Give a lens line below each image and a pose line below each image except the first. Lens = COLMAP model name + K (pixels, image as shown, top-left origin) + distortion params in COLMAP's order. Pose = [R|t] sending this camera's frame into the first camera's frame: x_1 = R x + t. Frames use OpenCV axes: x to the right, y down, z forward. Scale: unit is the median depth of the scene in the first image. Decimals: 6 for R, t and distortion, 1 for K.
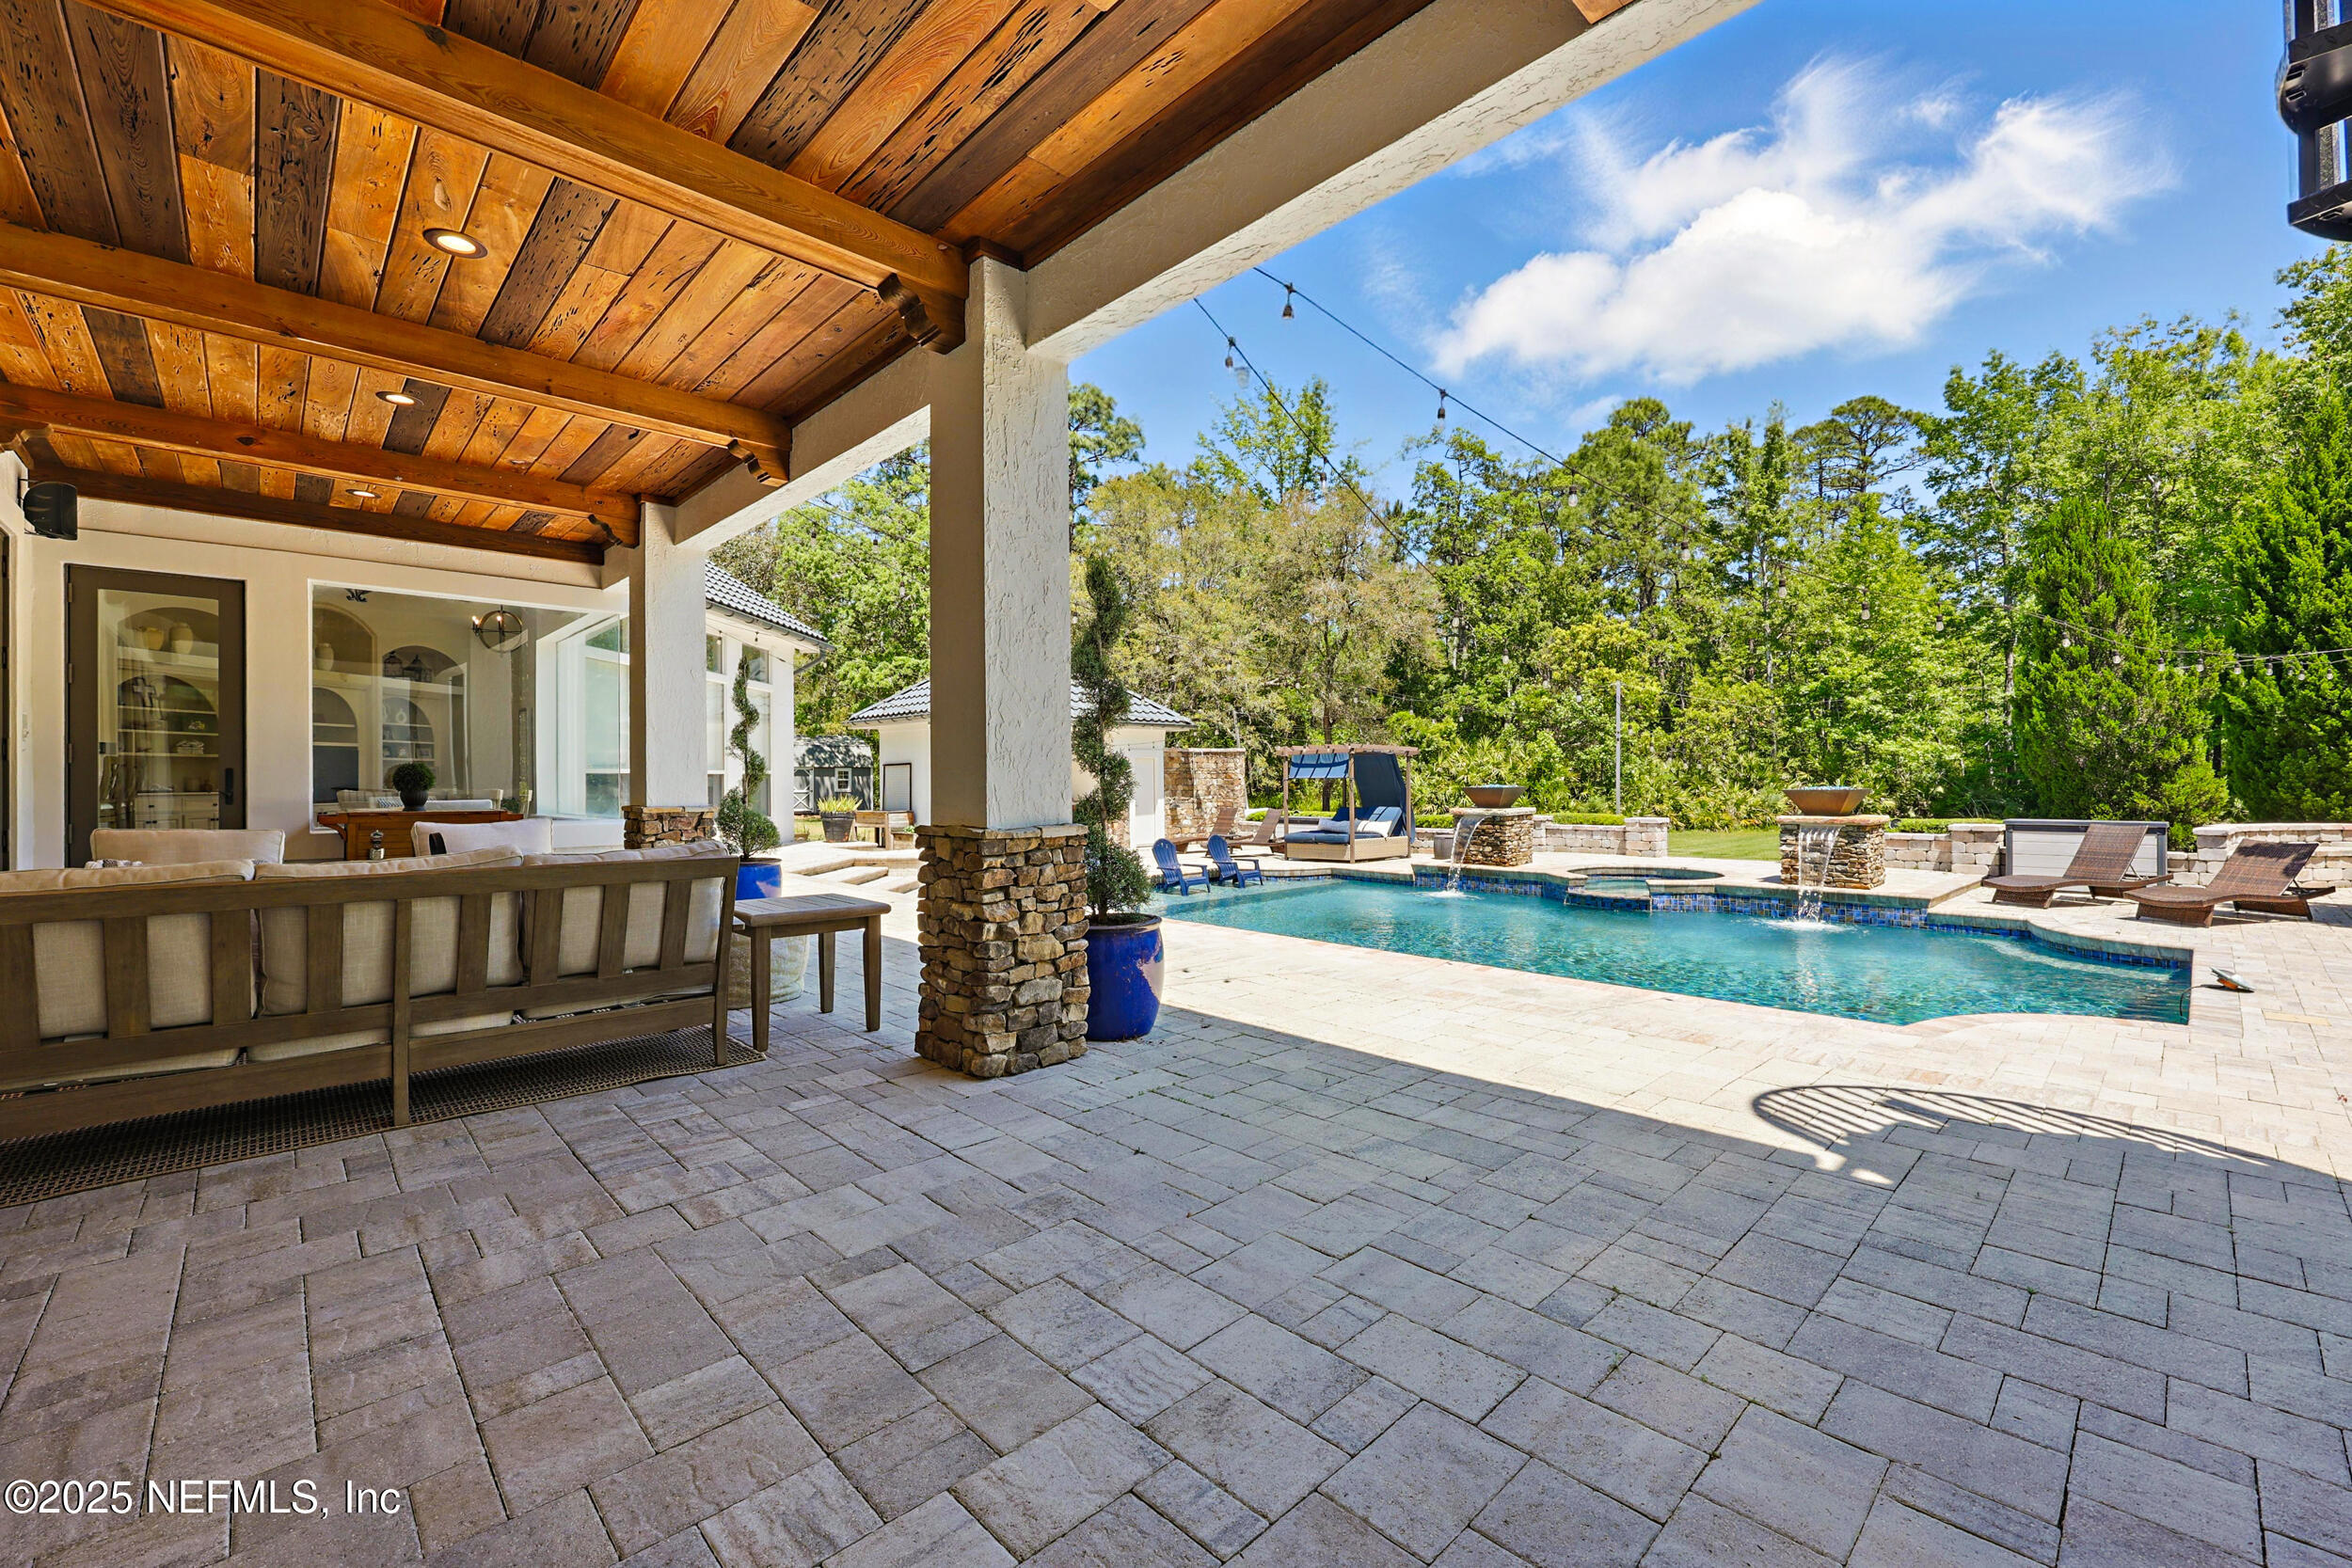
lens RADIAL K [[949.0, 0, 1164.3], [0, 949.0, 774.4], [0, 0, 1]] dist [0.001438, -0.000446]
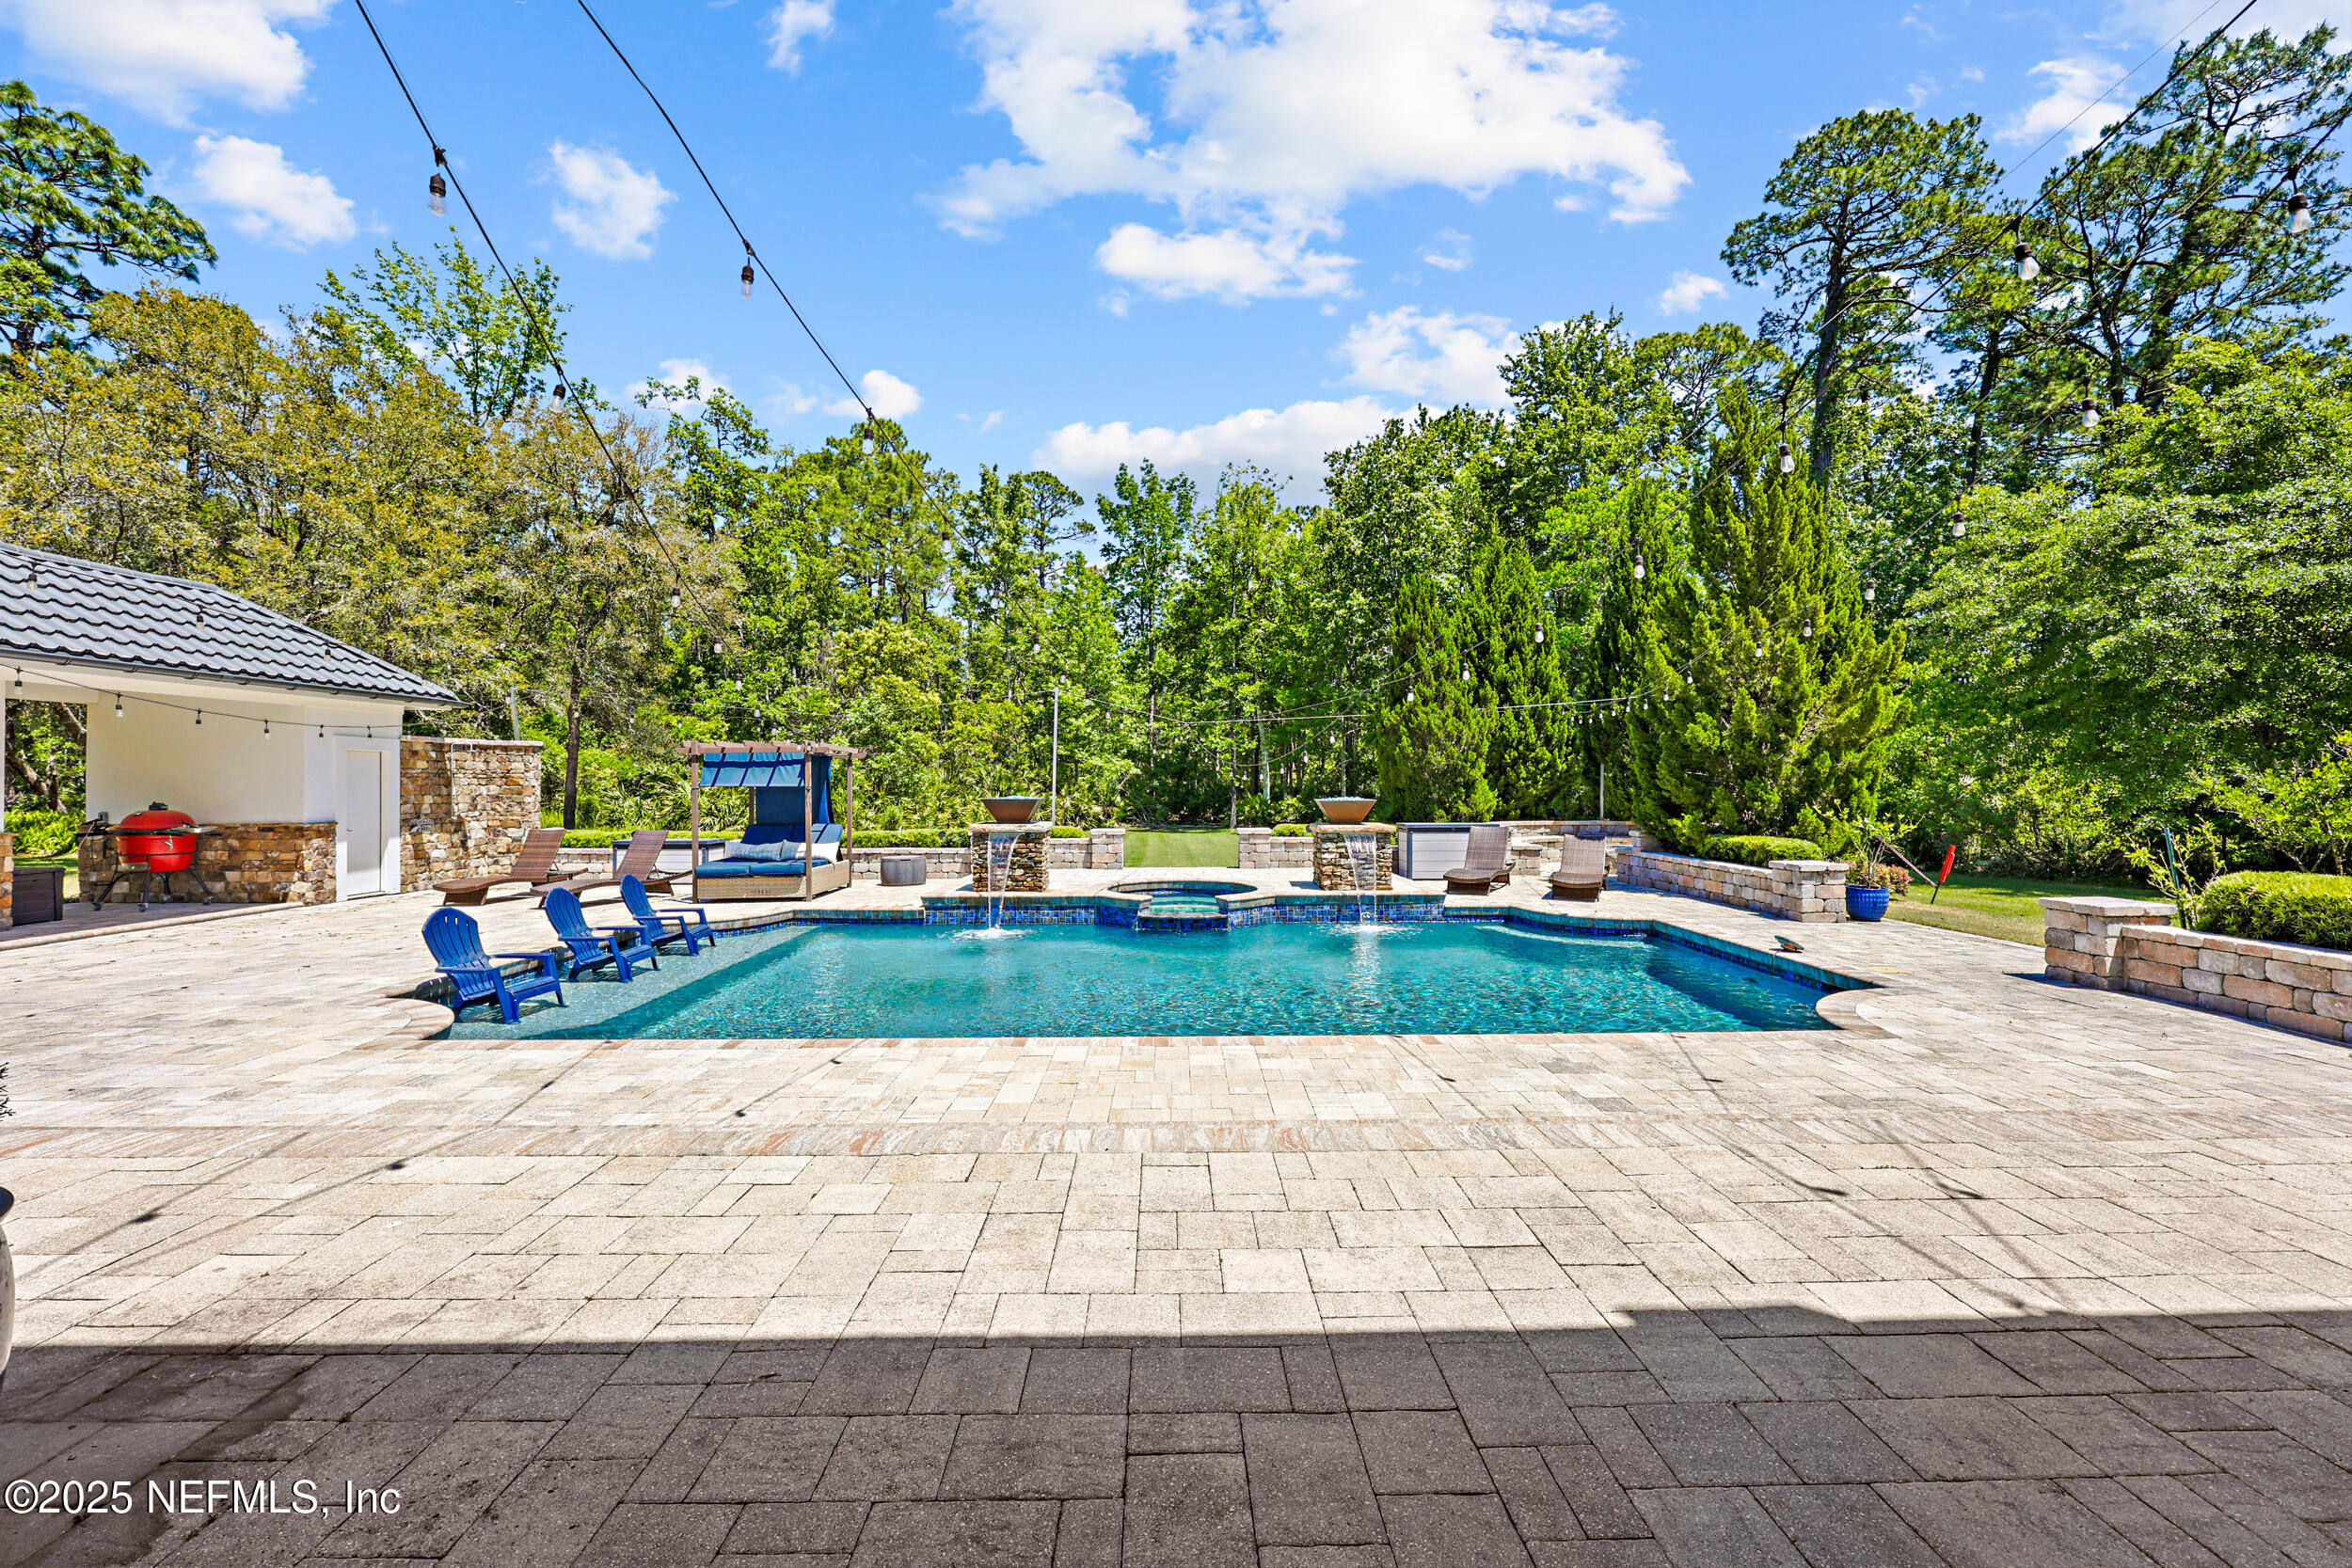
lens RADIAL K [[949.0, 0, 1180.0], [0, 949.0, 780.7], [0, 0, 1]] dist [0.001438, -0.000446]
pose [[0.672267, 0.010322, 0.740237, -0.065842], [-0.009059, 0.999943, -0.005716, 0.000394], [-0.740254, -0.002863, 0.672322, 0.114309]]
